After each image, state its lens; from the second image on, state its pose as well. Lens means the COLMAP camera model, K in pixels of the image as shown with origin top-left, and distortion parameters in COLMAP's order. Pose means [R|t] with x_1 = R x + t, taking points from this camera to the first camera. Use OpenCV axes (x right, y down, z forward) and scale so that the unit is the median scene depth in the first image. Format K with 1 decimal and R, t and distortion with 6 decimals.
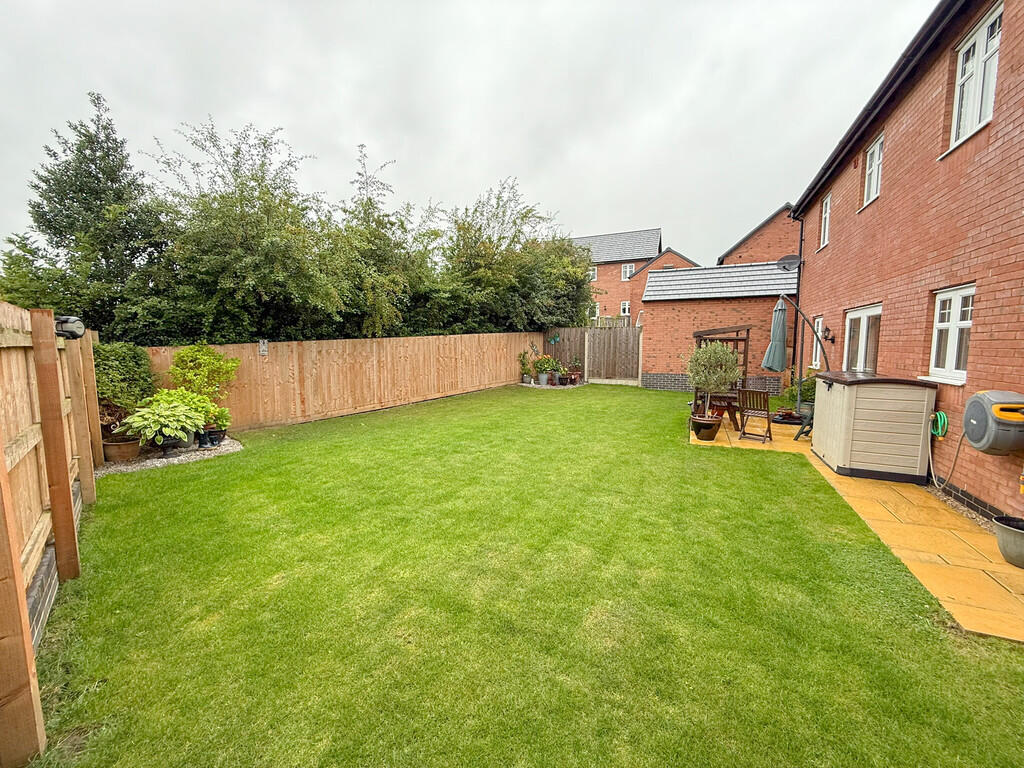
lens RADIAL K [[408.9, 0, 510.3], [0, 408.9, 381.9], [0, 0, 1]] dist [0.002034, -0.000030]
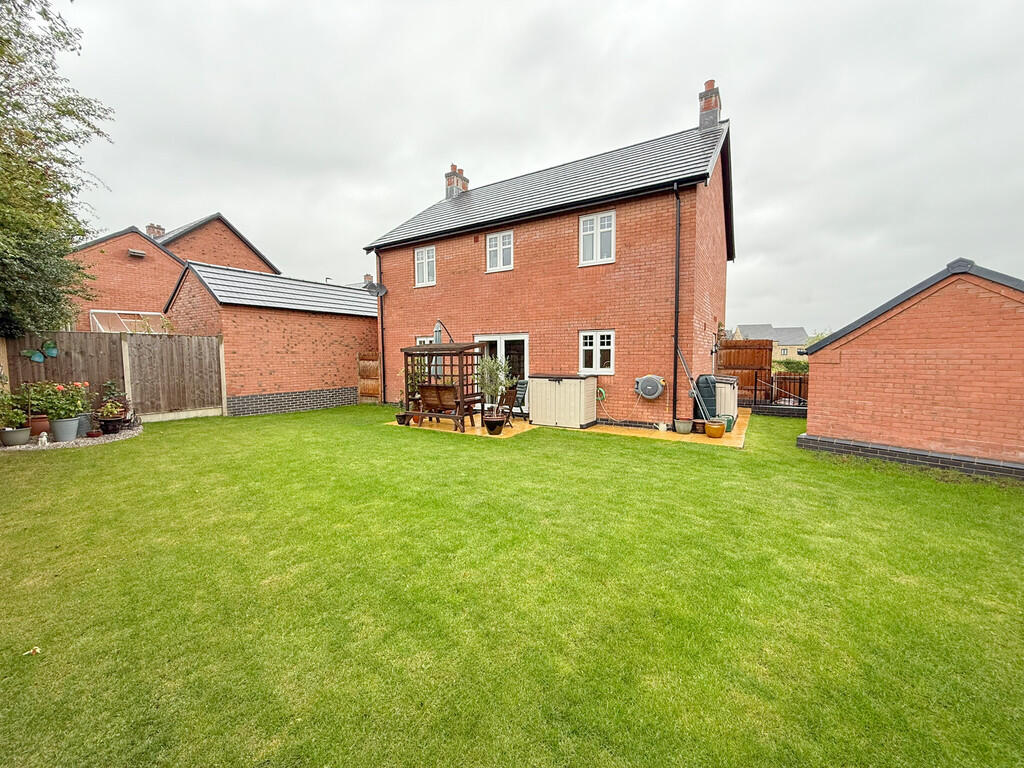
lens RADIAL K [[408.9, 0, 510.3], [0, 408.9, 381.9], [0, 0, 1]] dist [0.002034, -0.000030]
pose [[0.140212, -0.065269, 0.987968, -0.390290], [0.099435, 0.993709, 0.051536, -0.040781], [-0.985116, 0.091012, 0.145820, 0.402728]]
